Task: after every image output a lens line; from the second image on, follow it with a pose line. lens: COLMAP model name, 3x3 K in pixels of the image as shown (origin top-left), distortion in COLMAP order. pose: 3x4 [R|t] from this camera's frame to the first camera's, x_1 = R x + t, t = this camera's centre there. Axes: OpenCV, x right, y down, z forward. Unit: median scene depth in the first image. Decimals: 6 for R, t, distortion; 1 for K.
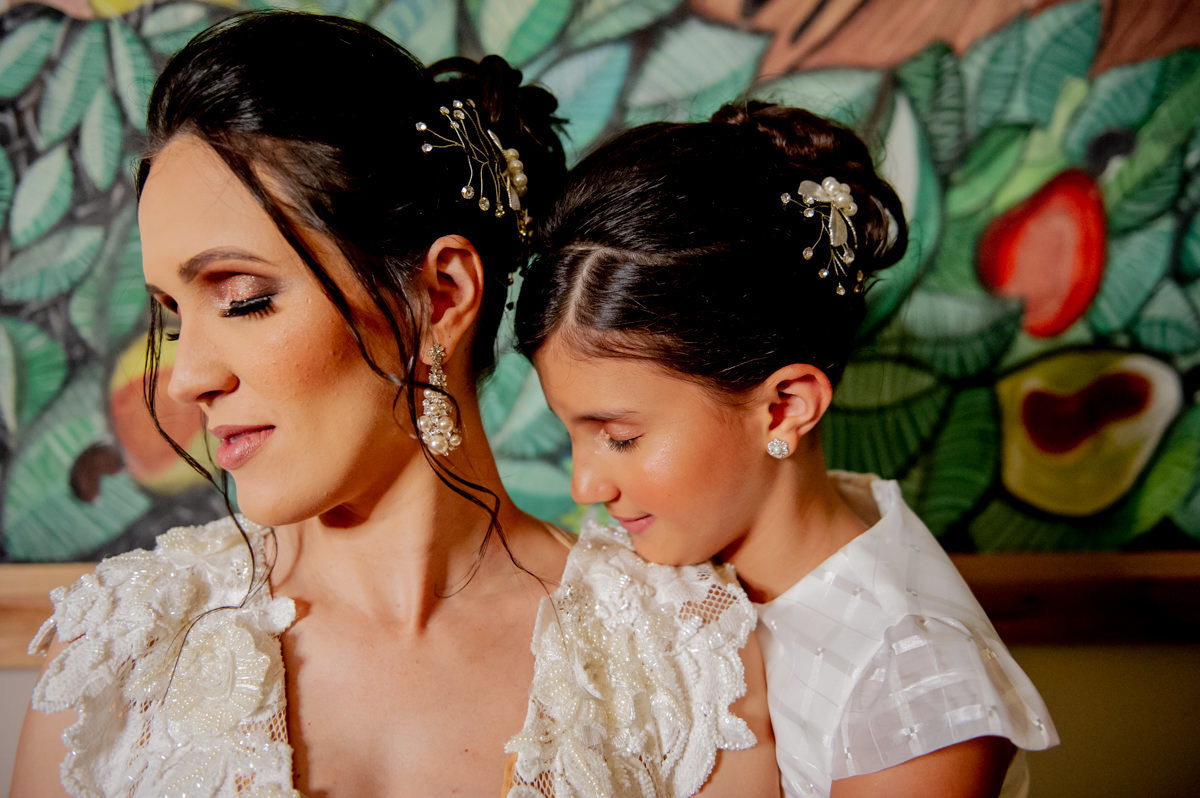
lens RADIAL K [[1137.5, 0, 600.0], [0, 1137.5, 399.0], [0, 0, 1]] dist [-0.006853, -0.011266]
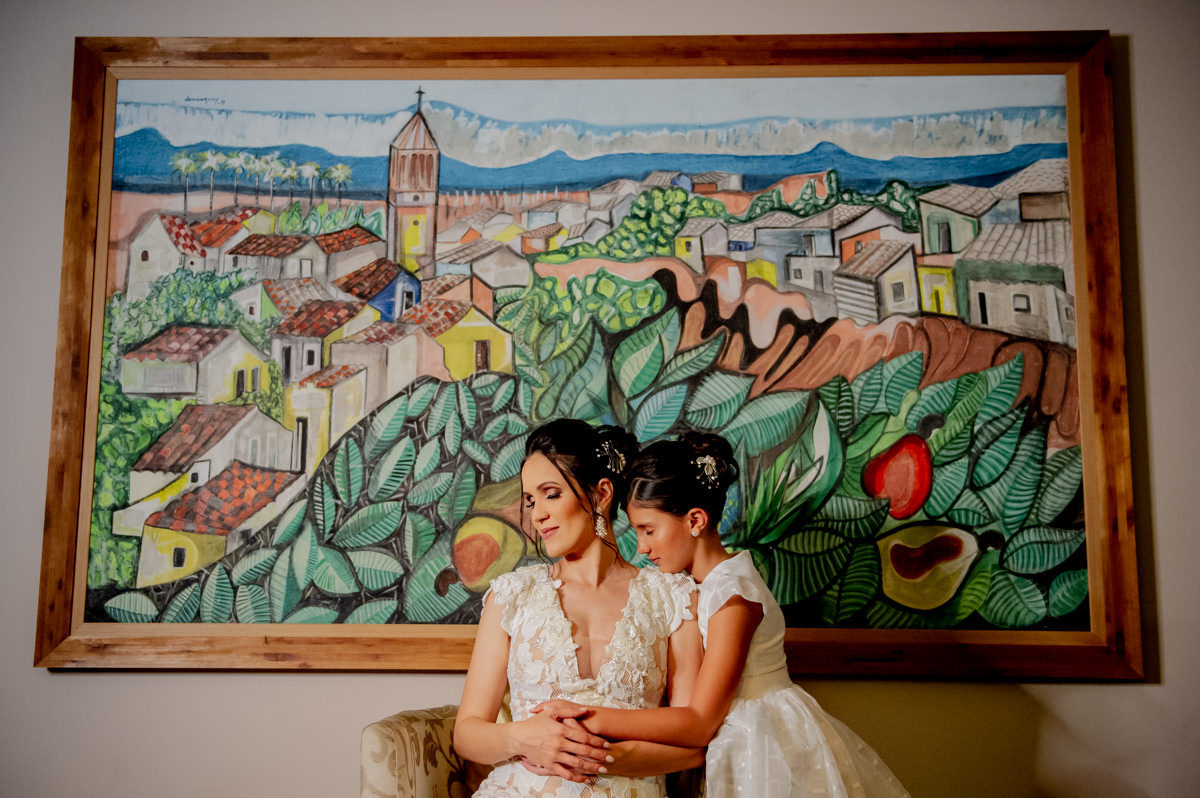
lens RADIAL K [[1310.0, 0, 600.0], [0, 1310.0, 399.0], [0, 0, 1]] dist [0.000486, 0.001923]
pose [[0.990700, -0.023601, -0.133999, 0.204644], [-0.001592, 0.982763, -0.184861, 0.187007], [0.136053, 0.183355, 0.973587, -1.520858]]
